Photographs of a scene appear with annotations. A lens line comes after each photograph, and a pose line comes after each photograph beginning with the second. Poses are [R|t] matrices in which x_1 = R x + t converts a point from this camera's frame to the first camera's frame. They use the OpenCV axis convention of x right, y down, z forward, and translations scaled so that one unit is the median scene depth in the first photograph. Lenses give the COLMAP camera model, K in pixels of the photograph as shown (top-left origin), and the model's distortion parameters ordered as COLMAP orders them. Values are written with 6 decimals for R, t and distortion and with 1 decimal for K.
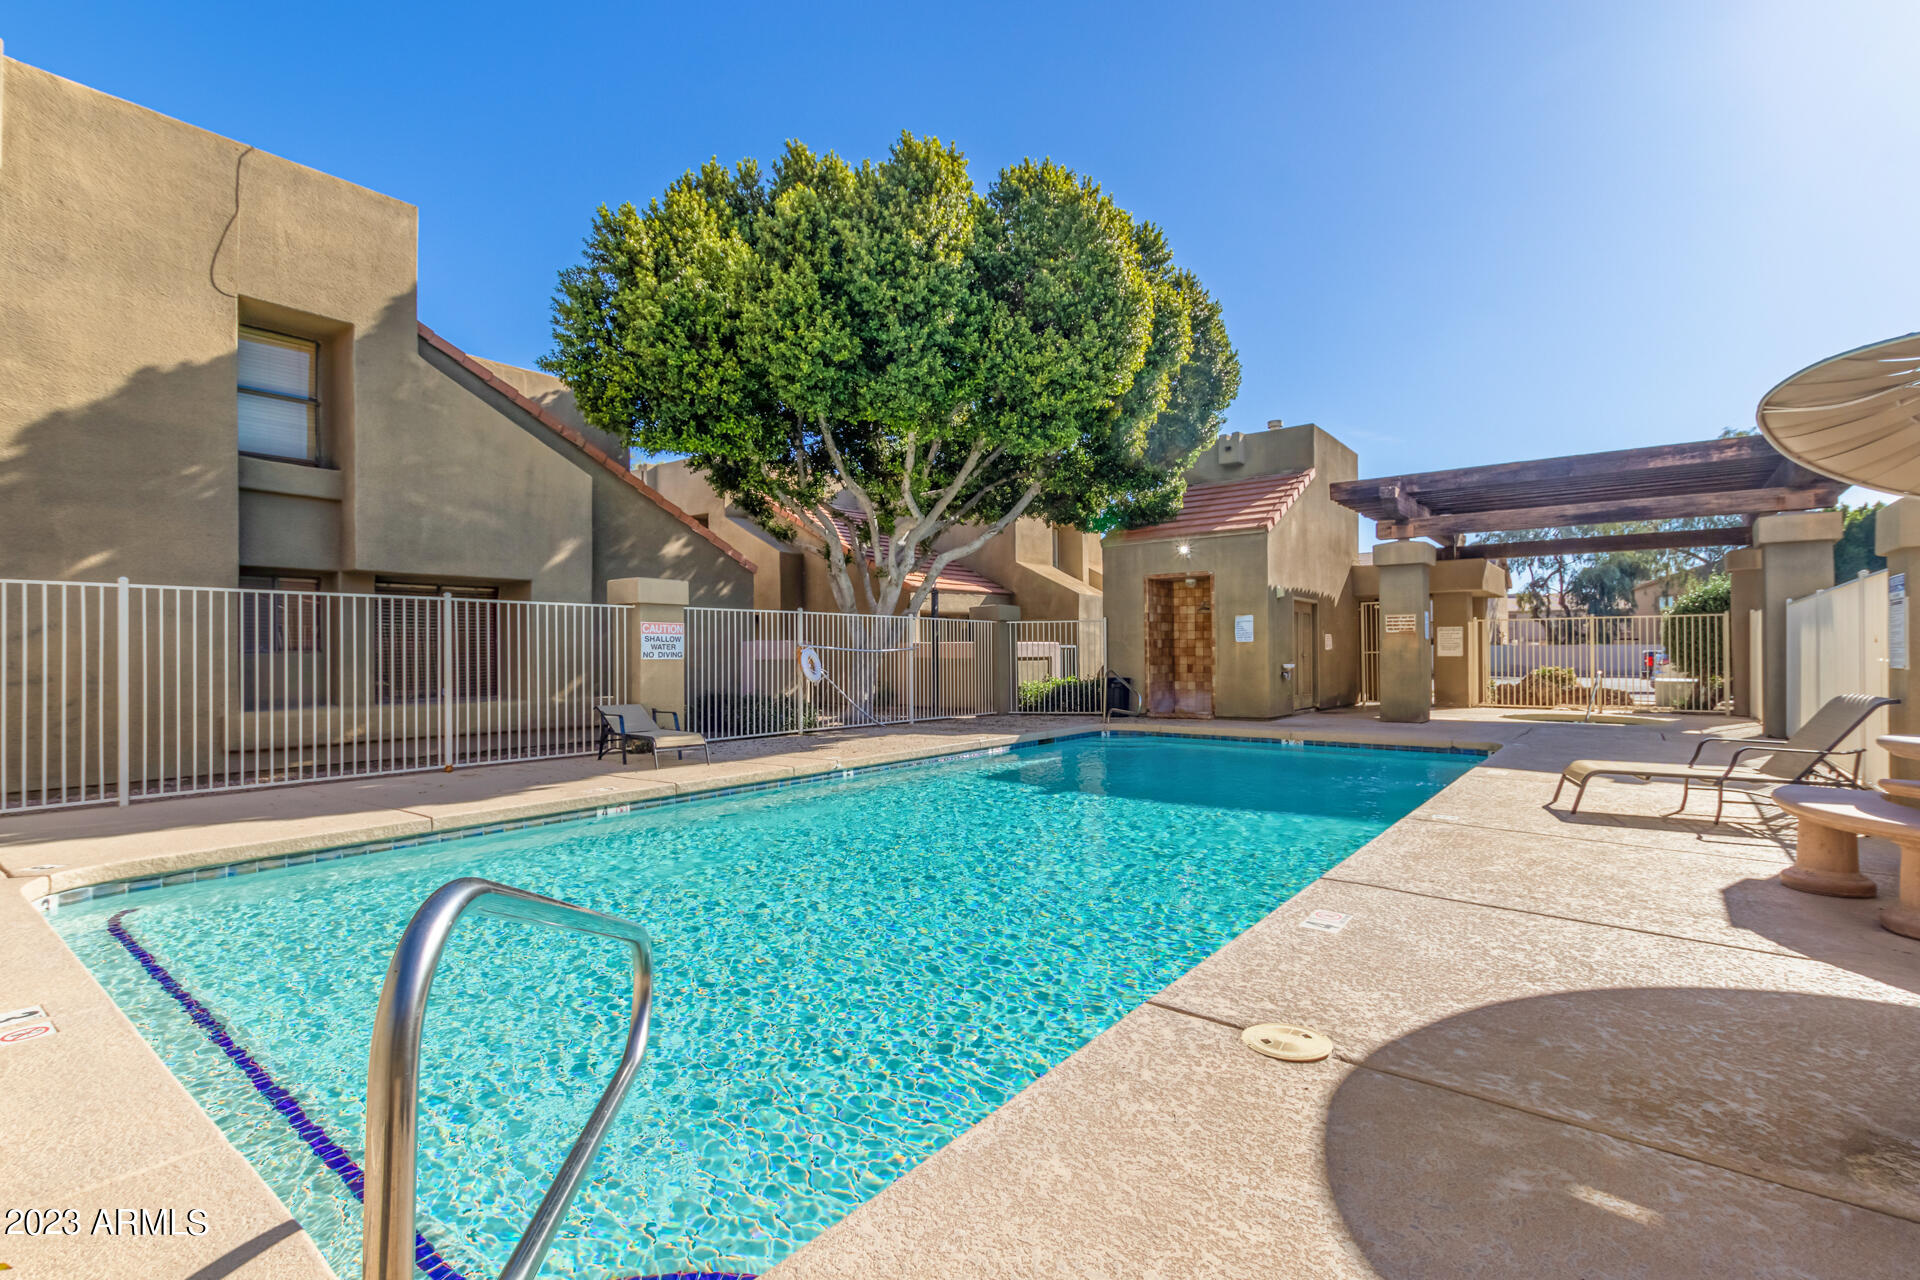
lens RADIAL K [[900.6, 0, 955.6], [0, 900.6, 652.2], [0, 0, 1]] dist [0.001971, -0.005911]
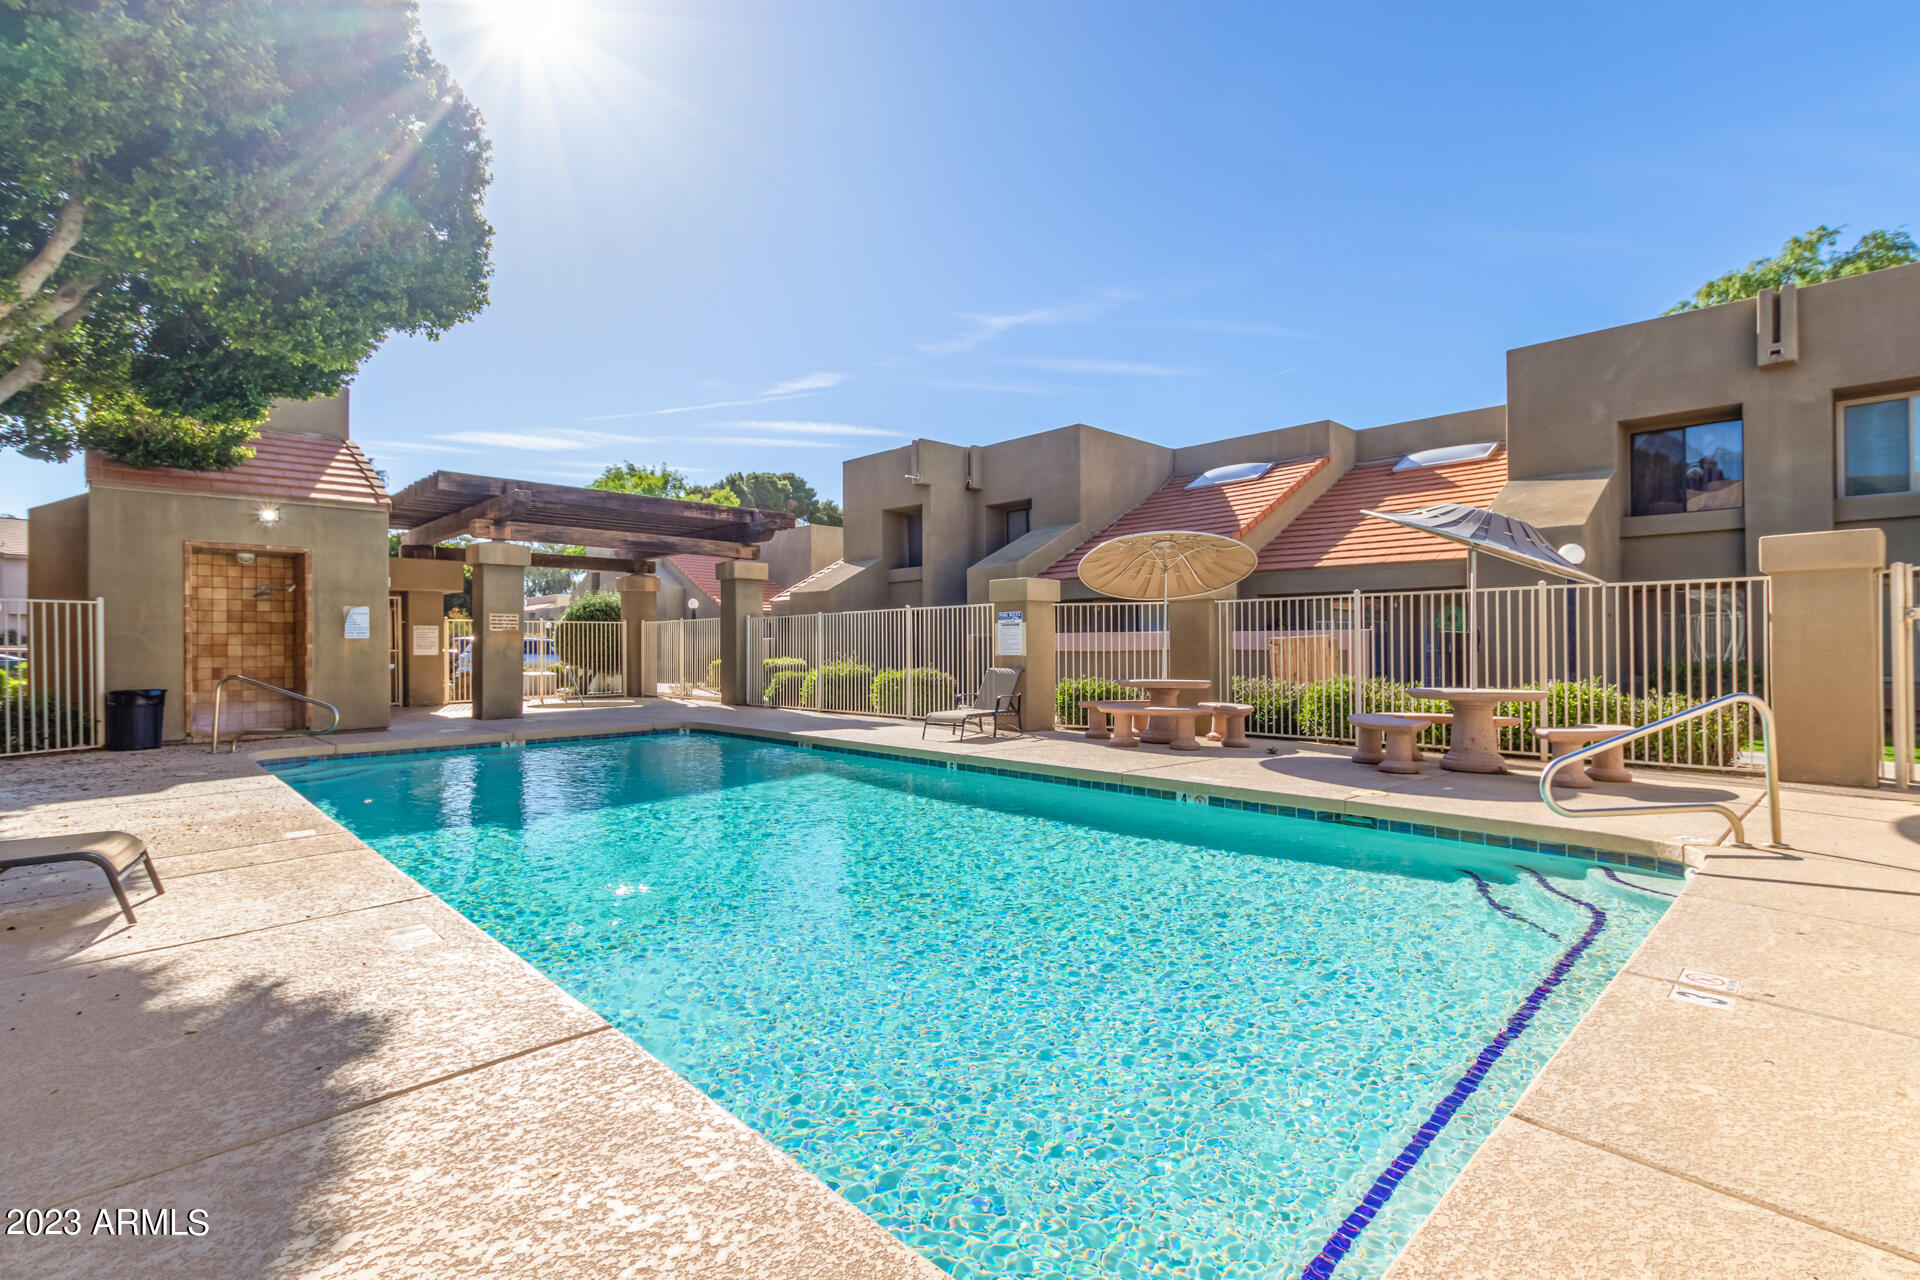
lens RADIAL K [[900.6, 0, 955.6], [0, 900.6, 652.2], [0, 0, 1]] dist [0.001971, -0.005911]
pose [[0.103832, -0.003583, 0.994588, -0.441129], [0.003101, 0.999990, 0.003279, 0.000290], [-0.994590, 0.002744, 0.103842, 0.353873]]
